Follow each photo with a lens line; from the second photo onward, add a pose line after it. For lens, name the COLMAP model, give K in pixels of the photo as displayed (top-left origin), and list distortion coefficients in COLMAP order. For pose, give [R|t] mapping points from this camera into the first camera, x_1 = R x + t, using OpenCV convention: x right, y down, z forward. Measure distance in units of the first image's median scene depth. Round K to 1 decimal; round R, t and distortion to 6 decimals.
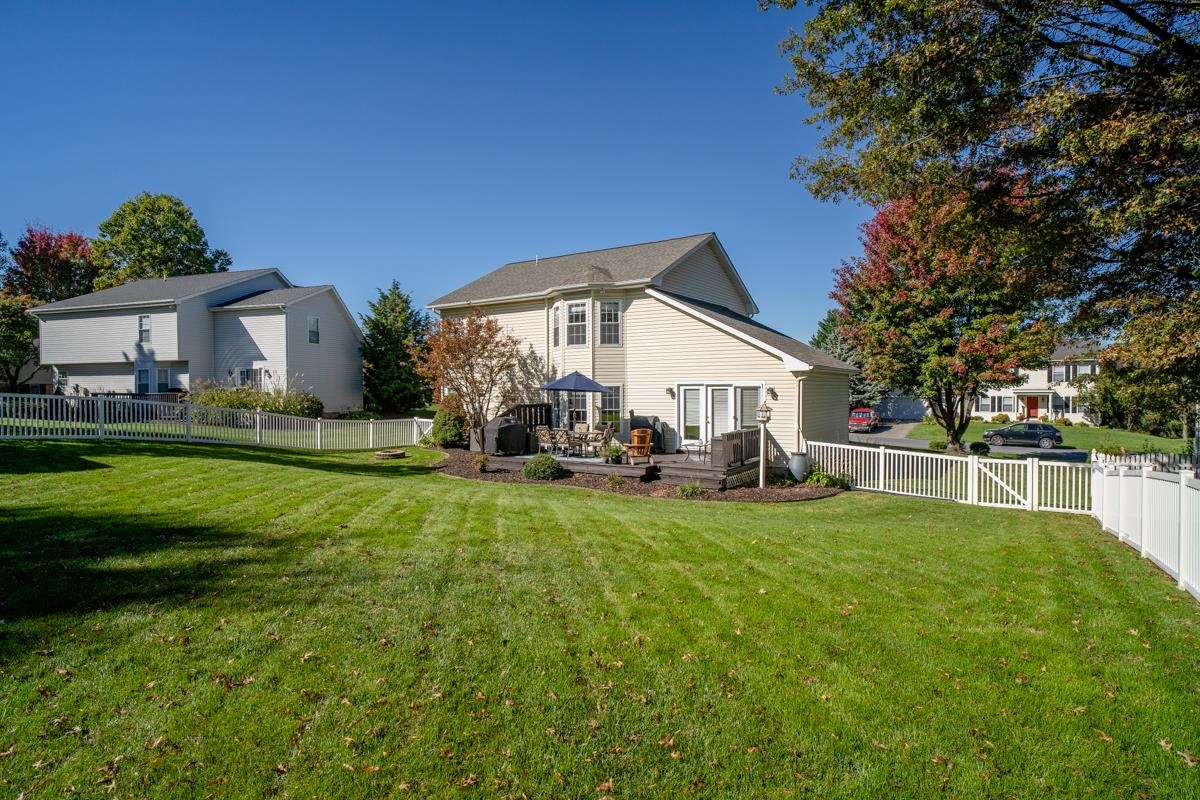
lens RADIAL K [[624.3, 0, 600.2], [0, 624.3, 406.0], [0, 0, 1]] dist [-0.060025, 0.028322]
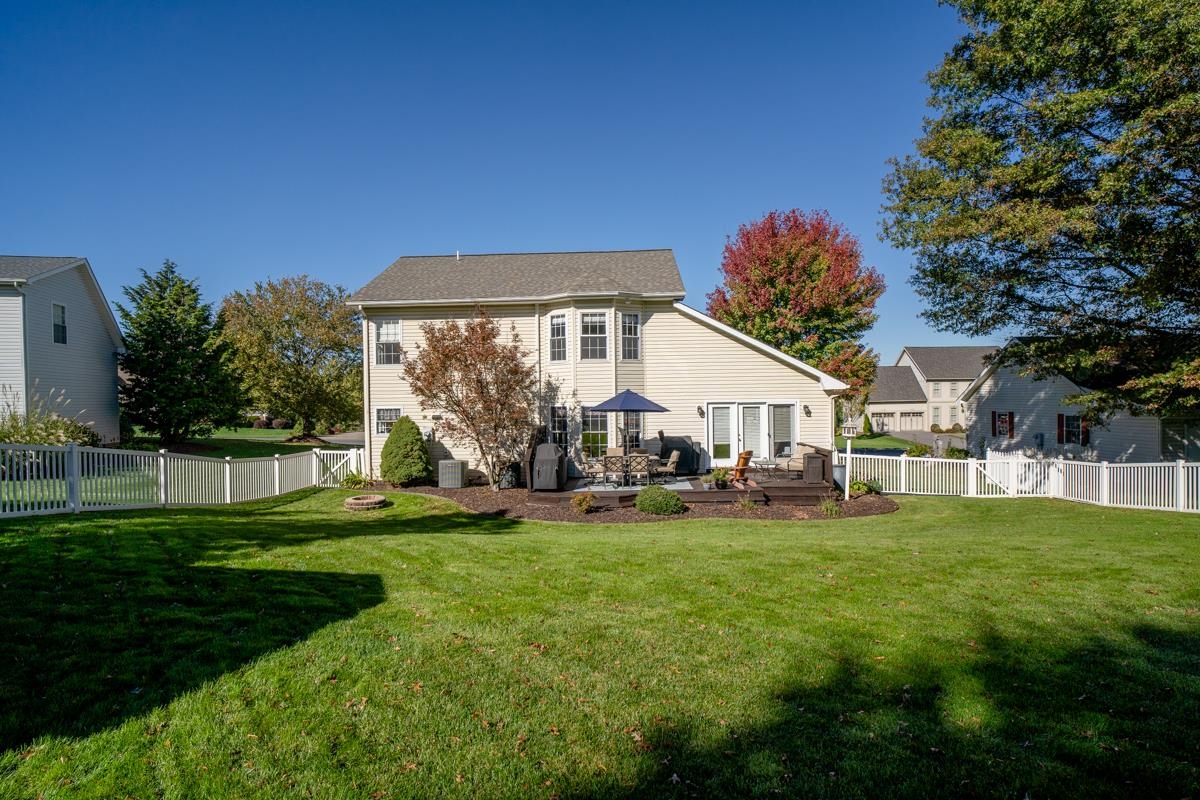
lens RADIAL K [[624.3, 0, 600.2], [0, 624.3, 406.0], [0, 0, 1]] dist [-0.060025, 0.028322]
pose [[0.854452, -0.013731, 0.519349, -0.501992], [0.023999, 0.999627, -0.013054, -0.019696], [-0.518976, 0.023617, 0.854463, 0.240026]]
